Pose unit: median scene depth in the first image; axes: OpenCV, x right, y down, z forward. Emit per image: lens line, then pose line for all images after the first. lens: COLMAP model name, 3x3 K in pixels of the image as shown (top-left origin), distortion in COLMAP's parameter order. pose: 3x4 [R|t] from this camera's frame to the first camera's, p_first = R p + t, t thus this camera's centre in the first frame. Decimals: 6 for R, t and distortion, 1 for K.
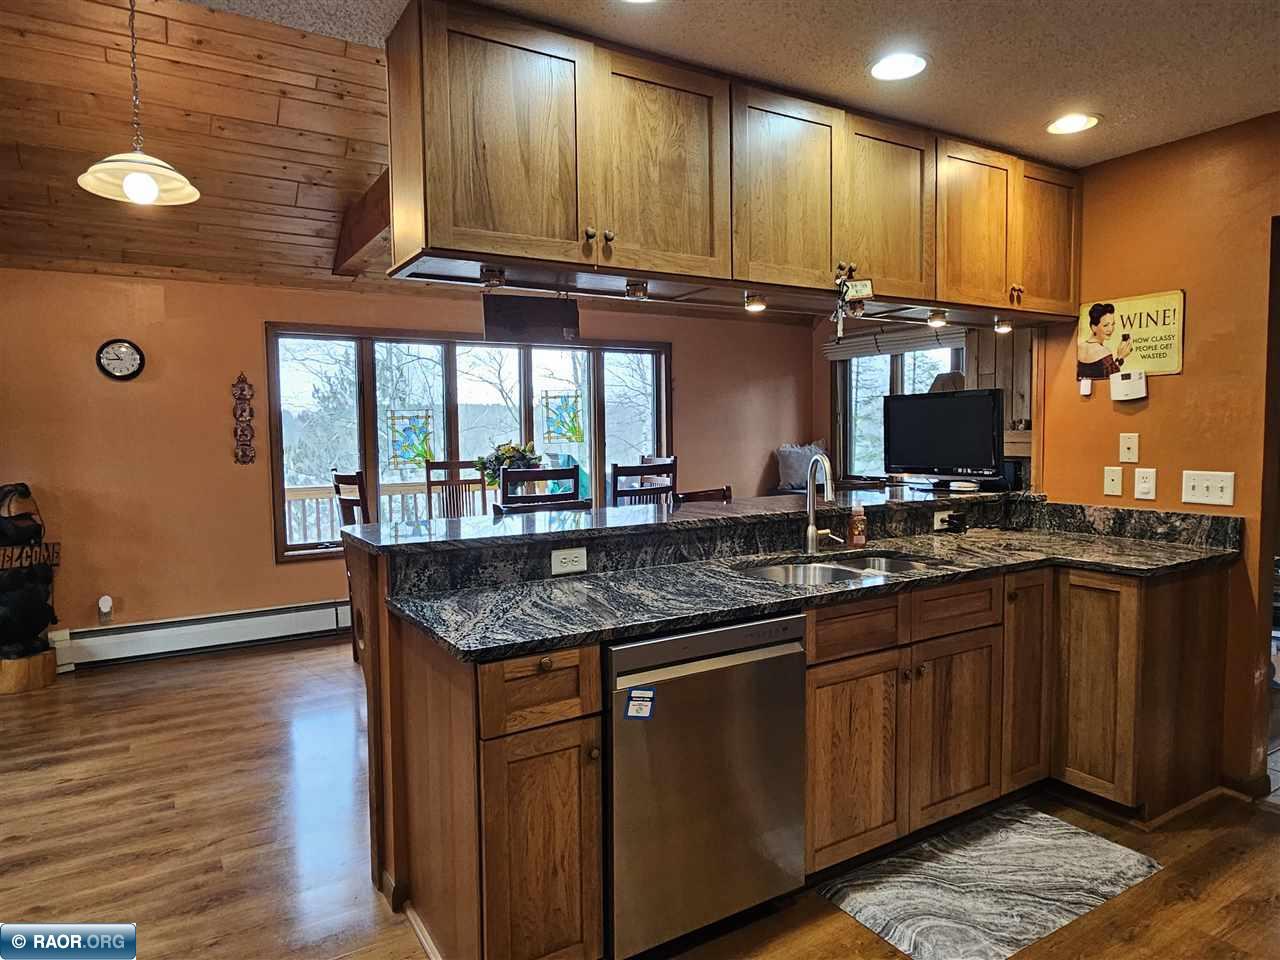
lens RADIAL K [[798.6, 0, 642.0], [0, 798.6, 479.1], [0, 0, 1]] dist [0.001079, -0.000098]
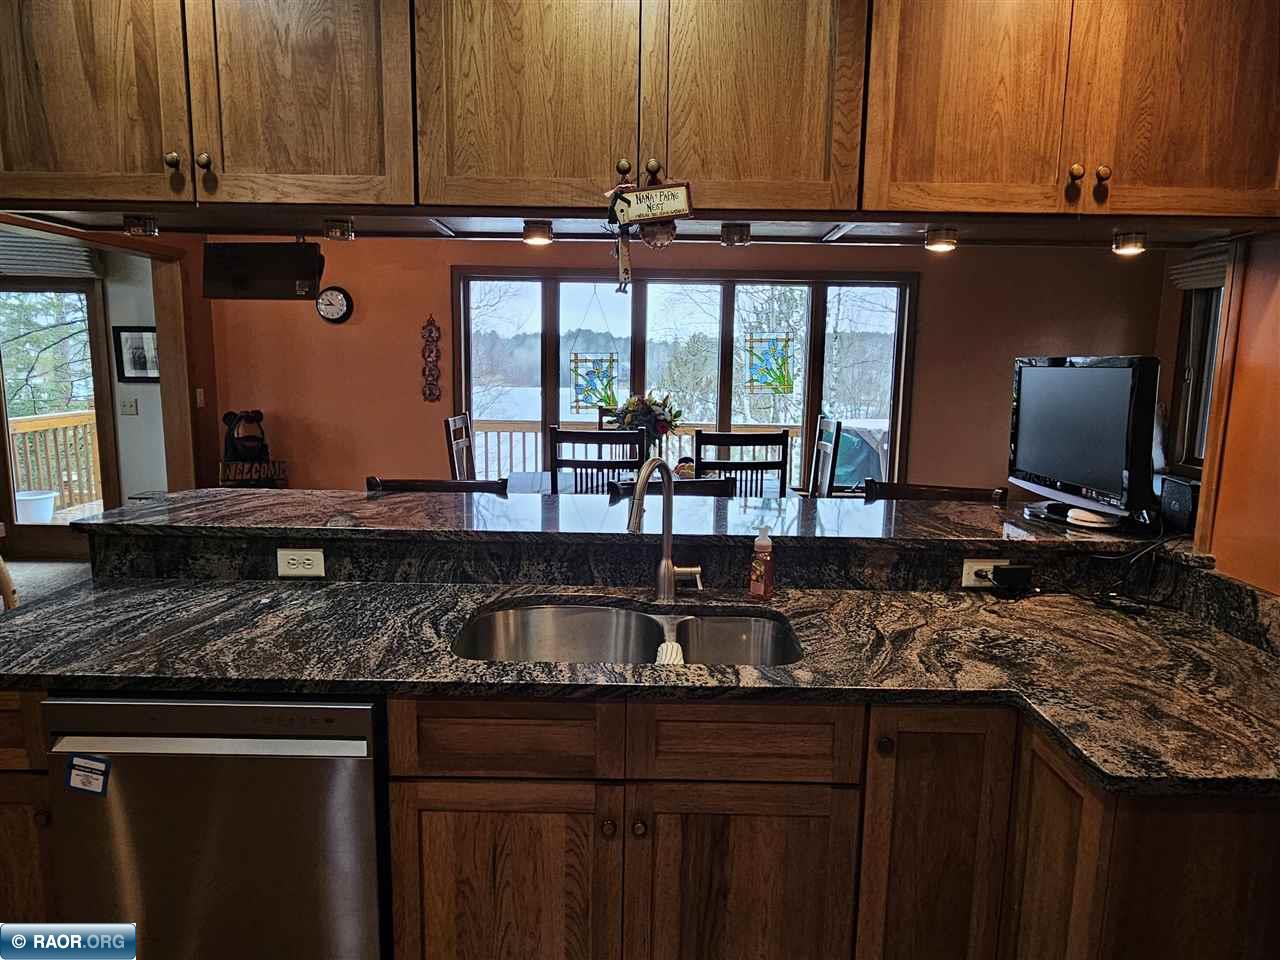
lens RADIAL K [[798.6, 0, 642.0], [0, 798.6, 479.1], [0, 0, 1]] dist [0.001079, -0.000098]
pose [[0.849095, 0.105707, -0.517555, 0.479084], [-0.059528, 0.992680, 0.105086, -0.070918], [0.524875, -0.058419, 0.849172, 0.361716]]
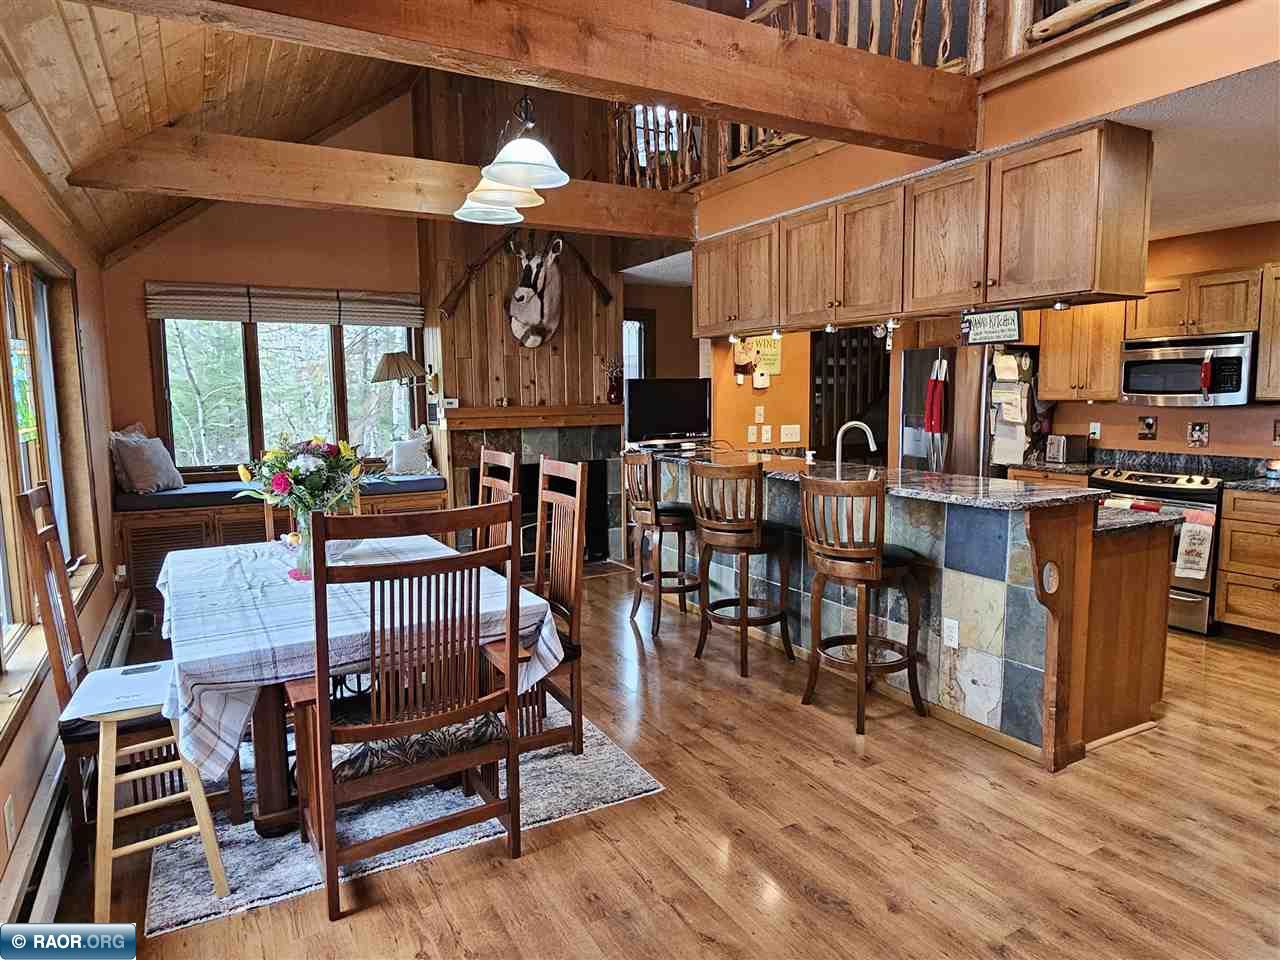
lens RADIAL K [[798.6, 0, 642.0], [0, 798.6, 479.1], [0, 0, 1]] dist [0.001079, -0.000098]
pose [[0.048205, -0.099518, 0.993867, -1.142325], [0.071906, 0.992788, 0.095922, -0.083323], [-0.996246, 0.066841, 0.055014, 1.130938]]
